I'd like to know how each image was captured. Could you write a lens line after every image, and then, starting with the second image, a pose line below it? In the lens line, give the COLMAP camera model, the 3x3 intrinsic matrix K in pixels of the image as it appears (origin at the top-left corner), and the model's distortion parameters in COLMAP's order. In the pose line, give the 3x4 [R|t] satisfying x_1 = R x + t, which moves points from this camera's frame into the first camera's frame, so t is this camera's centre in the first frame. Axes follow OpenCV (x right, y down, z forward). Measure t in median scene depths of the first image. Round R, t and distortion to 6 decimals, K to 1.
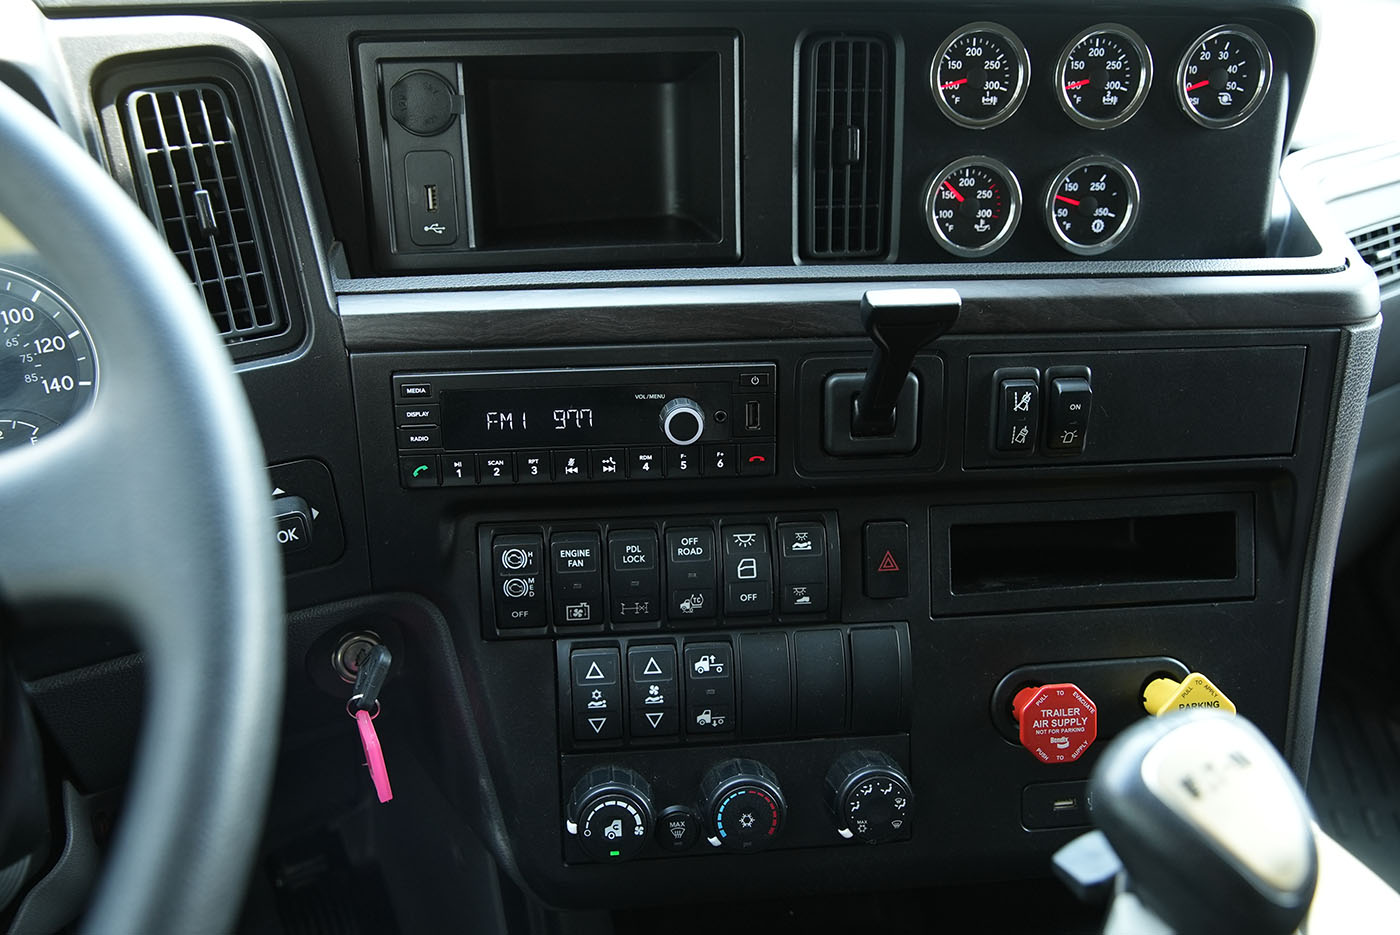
lens RADIAL K [[1090.0, 0, 700.0], [0, 1090.0, 467.5], [0, 0, 1]] dist [-0.086946, 0.077550]
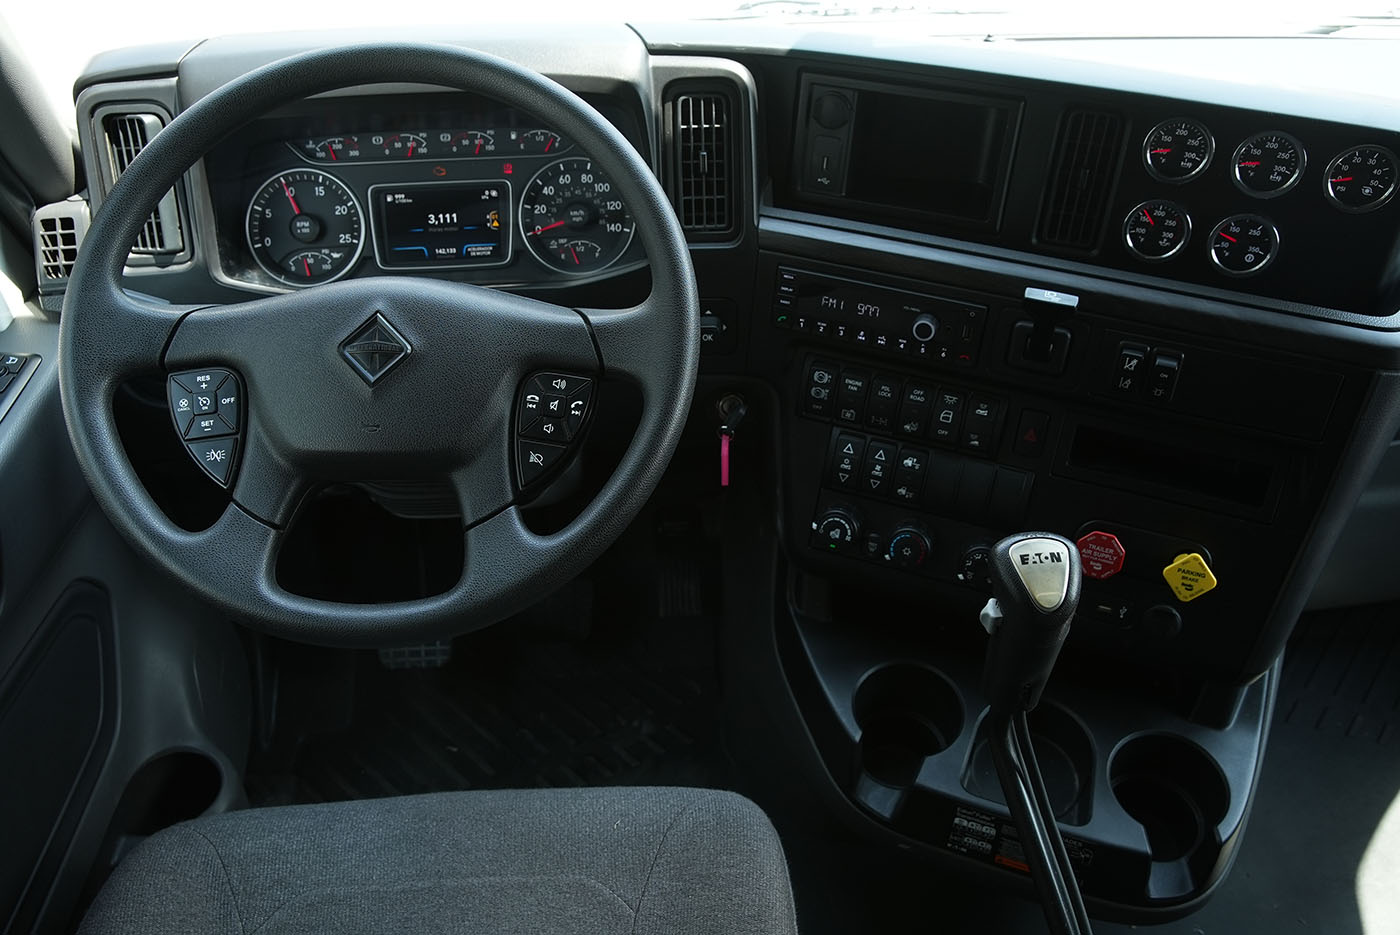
lens RADIAL K [[1165.6, 0, 700.0], [0, 1165.6, 467.5], [0, 0, 1]] dist [-0.072116, 0.084537]
pose [[0.900641, 0.280790, -0.331668, 0.326995], [-0.209117, 0.949077, 0.235632, -0.184226], [0.380942, -0.142862, 0.913495, -0.853671]]
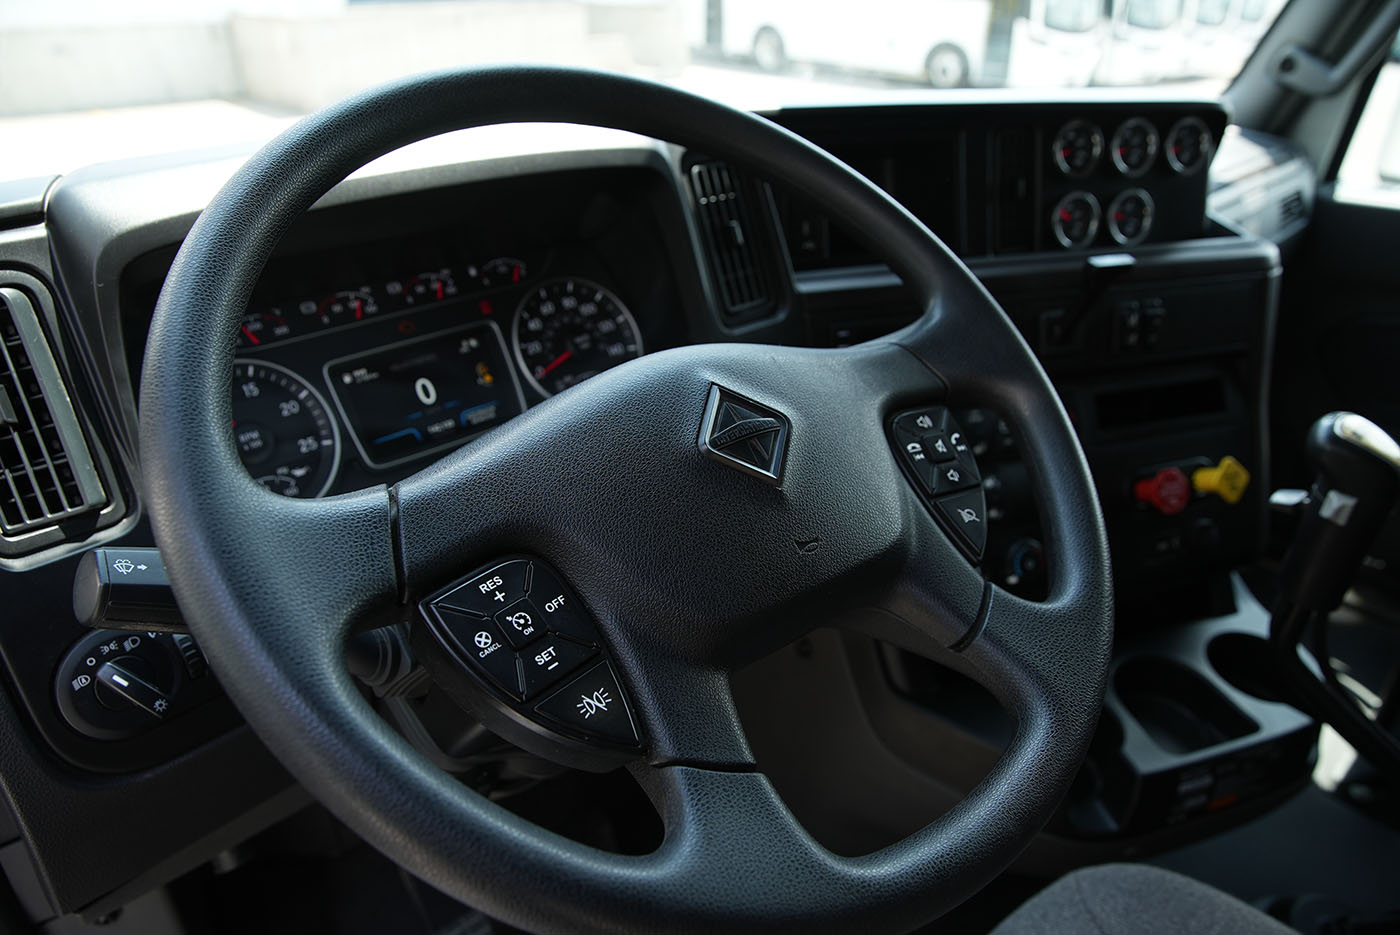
lens RADIAL K [[932.7, 0, 700.0], [0, 932.7, 467.5], [0, 0, 1]] dist [-0.118312, 0.068555]
pose [[0.975447, -0.107692, 0.192109, -0.736272], [0.114763, 0.993052, -0.026032, 0.142816], [-0.187971, 0.047440, 0.981028, -0.371532]]
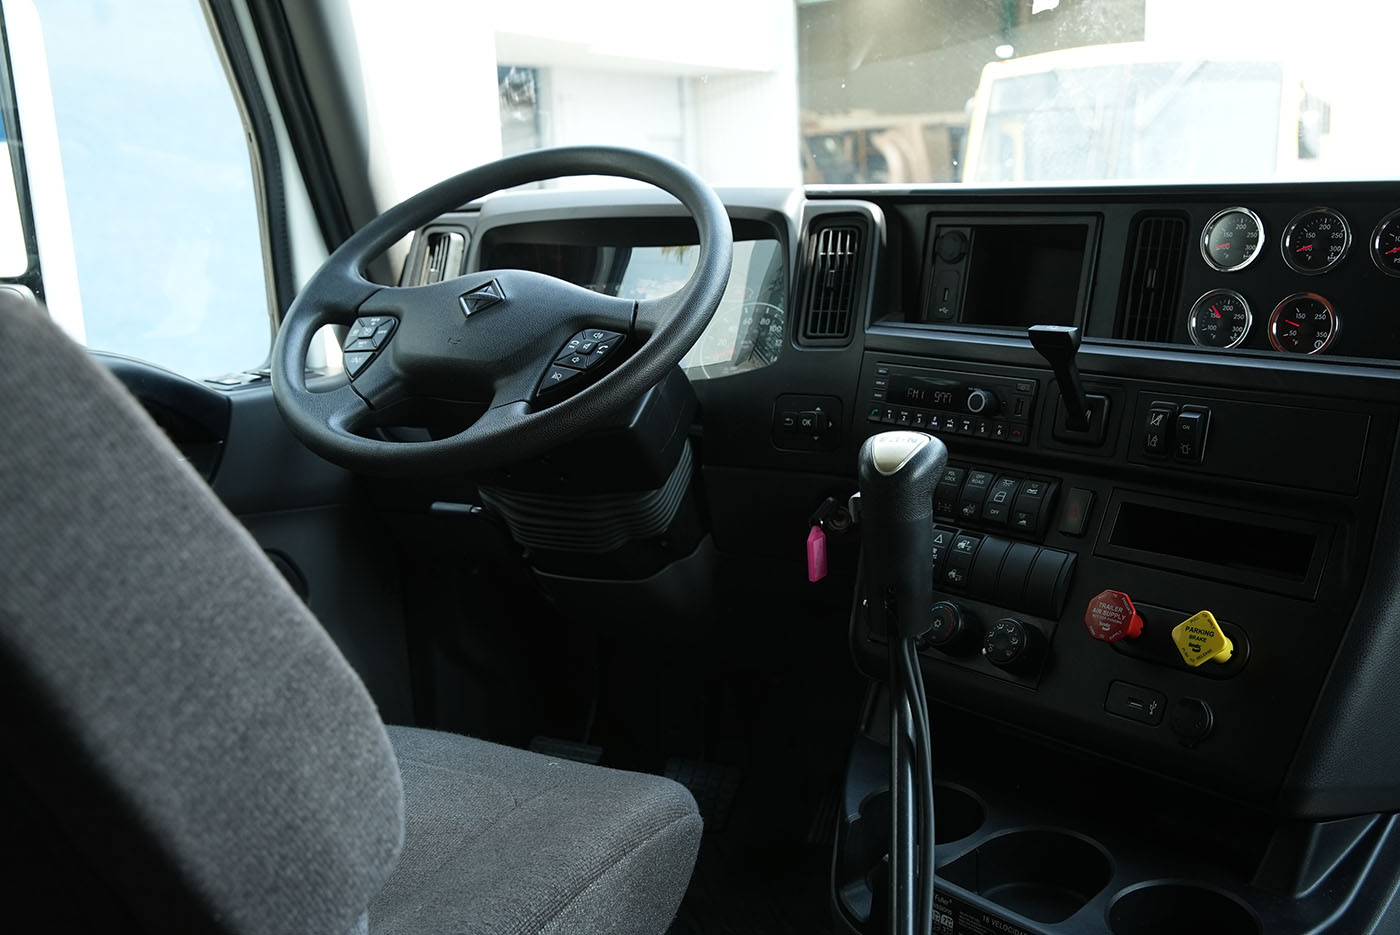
lens RADIAL K [[1384.9, 0, 700.0], [0, 1384.9, 467.5], [0, 0, 1]] dist [-0.001417, 0.011291]
pose [[0.581093, 0.138319, -0.801997, 1.520714], [-0.378529, 0.918306, -0.115887, 0.485002], [0.720449, 0.370920, 0.585979, -0.643769]]
